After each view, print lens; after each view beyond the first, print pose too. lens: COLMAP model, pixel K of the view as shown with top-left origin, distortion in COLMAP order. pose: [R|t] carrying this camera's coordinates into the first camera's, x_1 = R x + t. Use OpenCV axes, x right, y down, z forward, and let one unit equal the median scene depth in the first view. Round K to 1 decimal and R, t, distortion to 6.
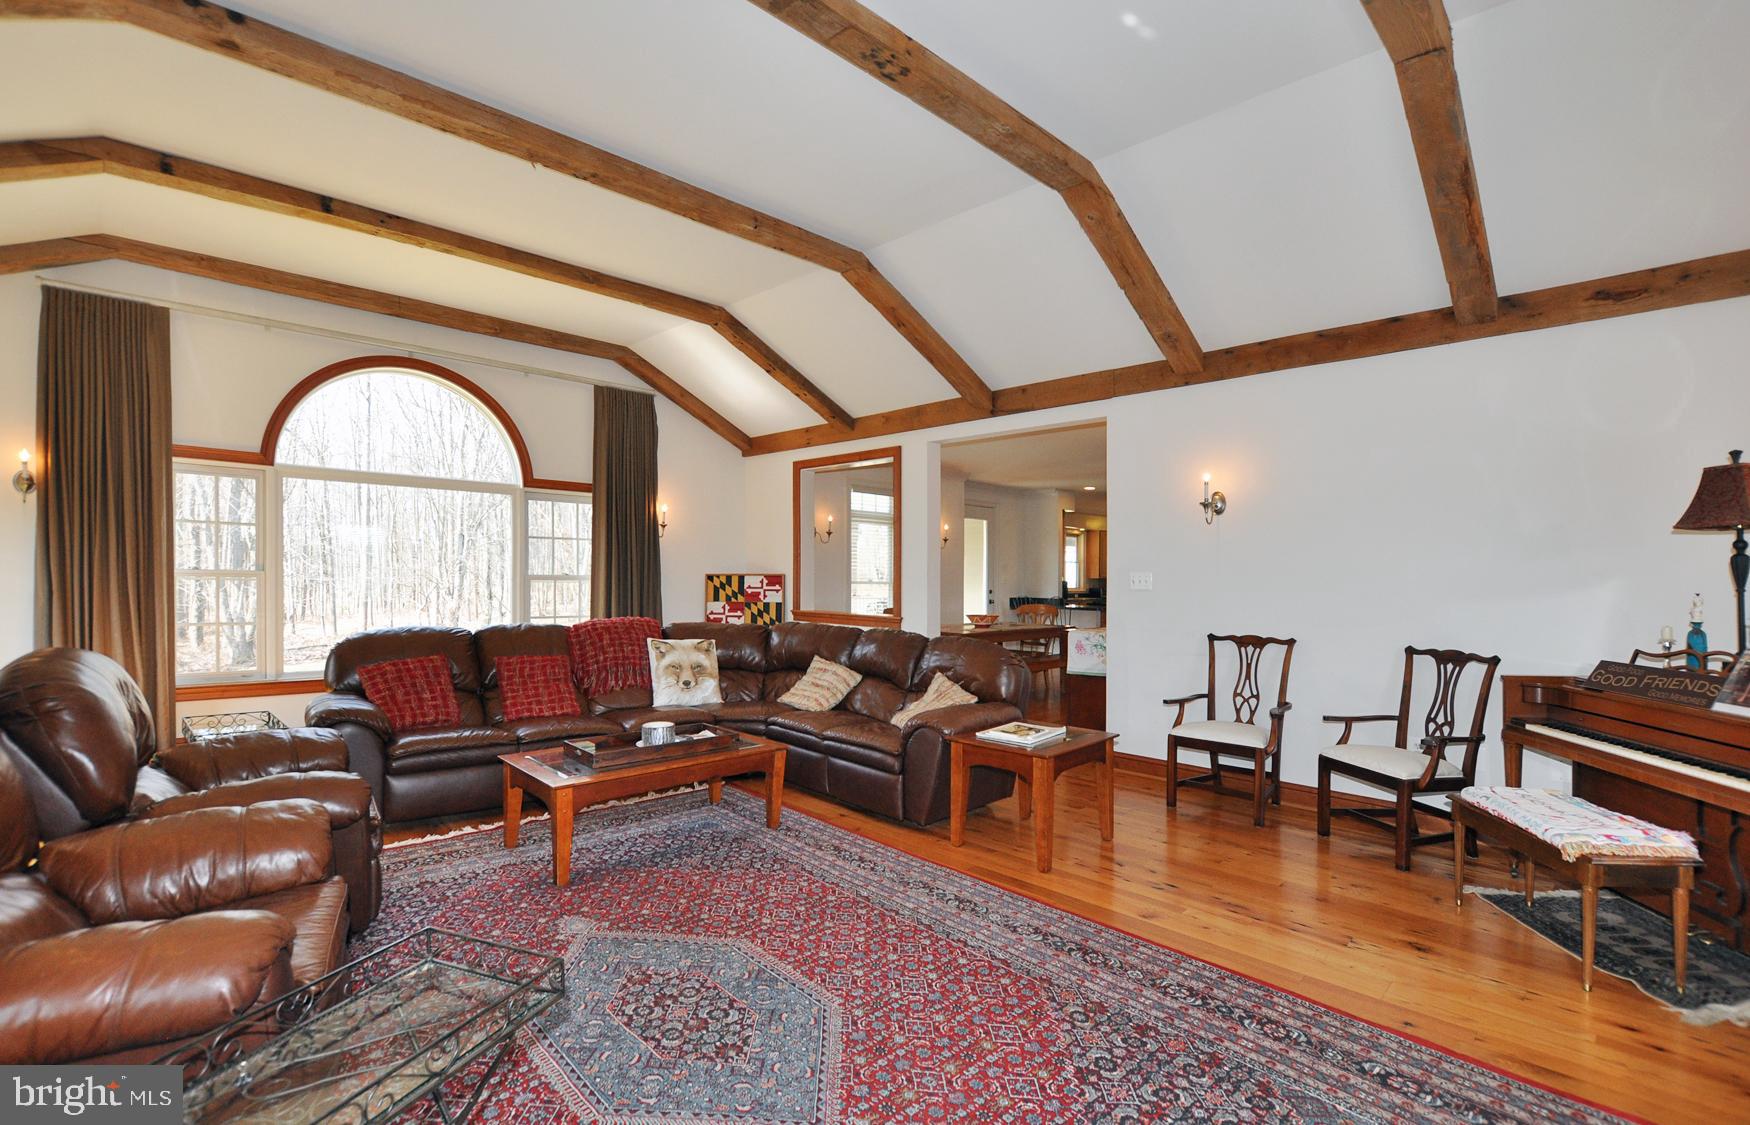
lens RADIAL K [[805.6, 0, 875.0], [0, 805.6, 564.1], [0, 0, 1]] dist [-0.038739, 0.002570]
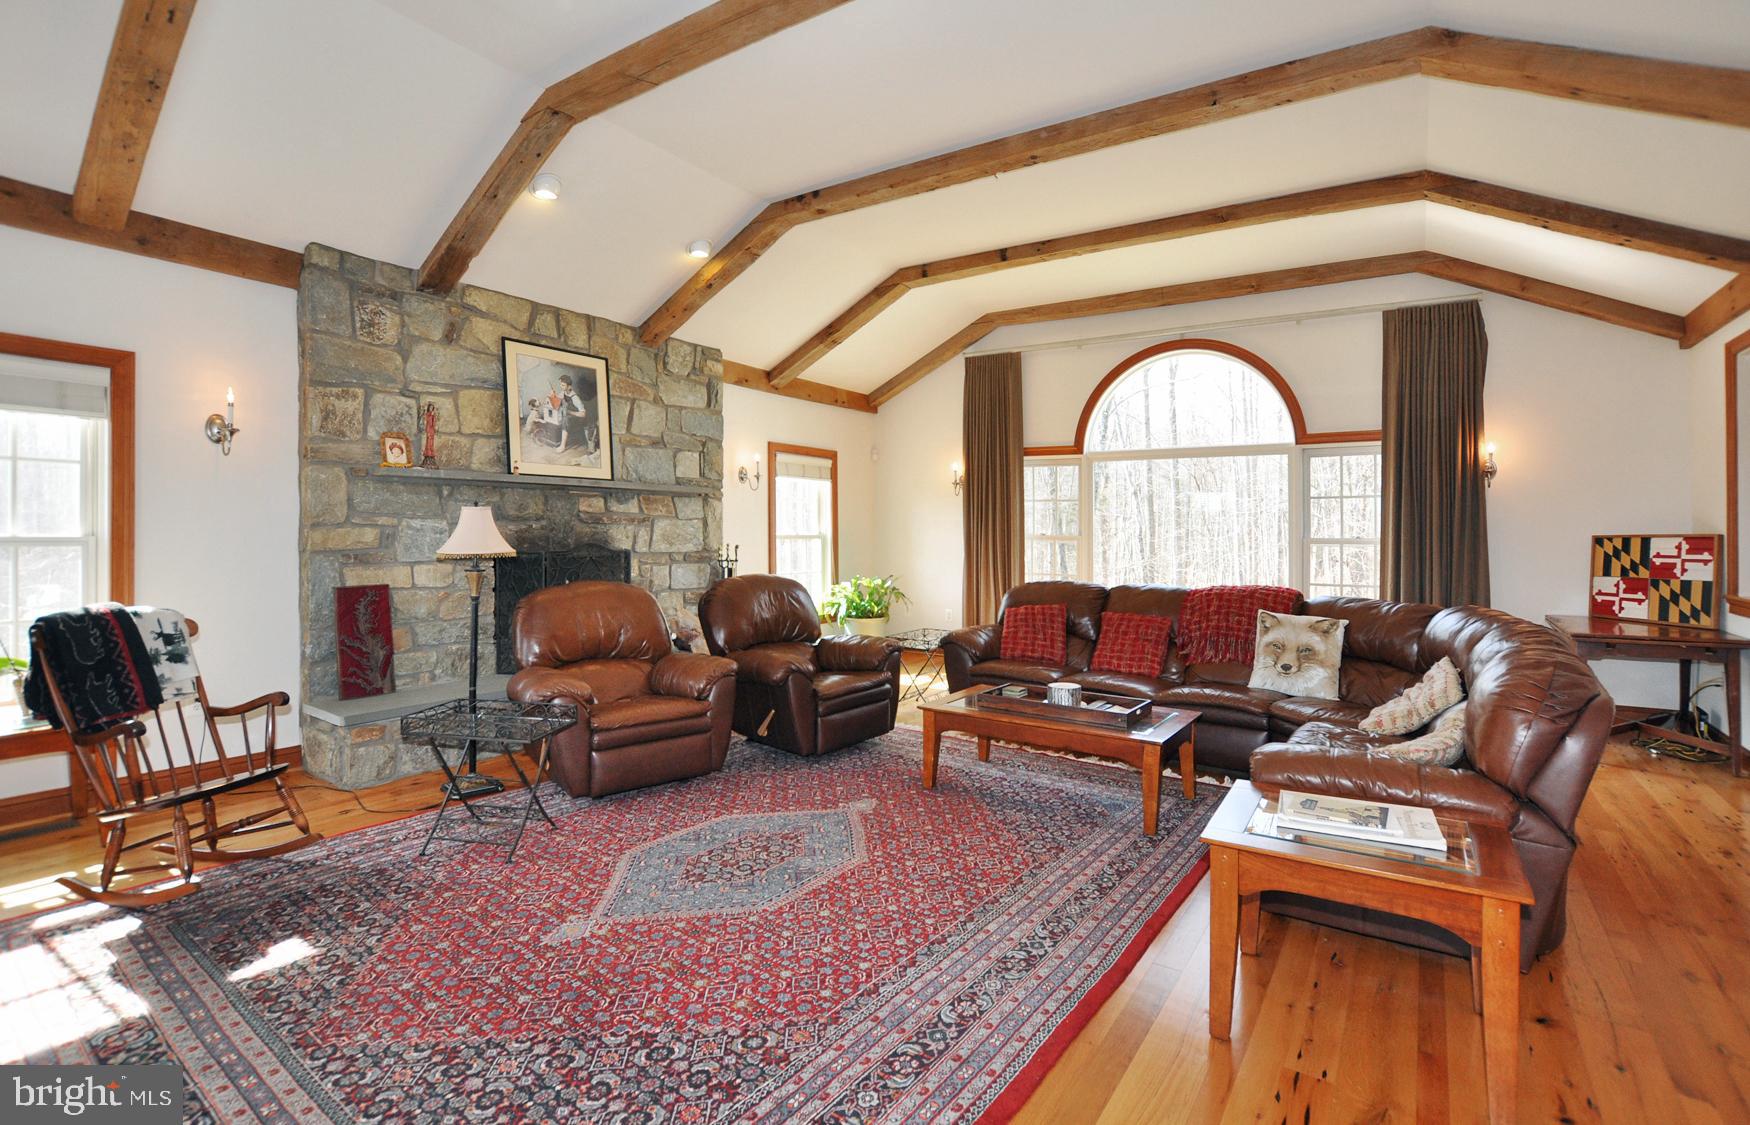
lens RADIAL K [[805.6, 0, 877.3], [0, 805.6, 548.8], [0, 0, 1]] dist [-0.038739, 0.002570]
pose [[0.146745, 0.006058, -0.989156, 0.507535], [0.016267, 0.999831, 0.008537, 0.012394], [0.989041, -0.017343, 0.146622, 0.456863]]
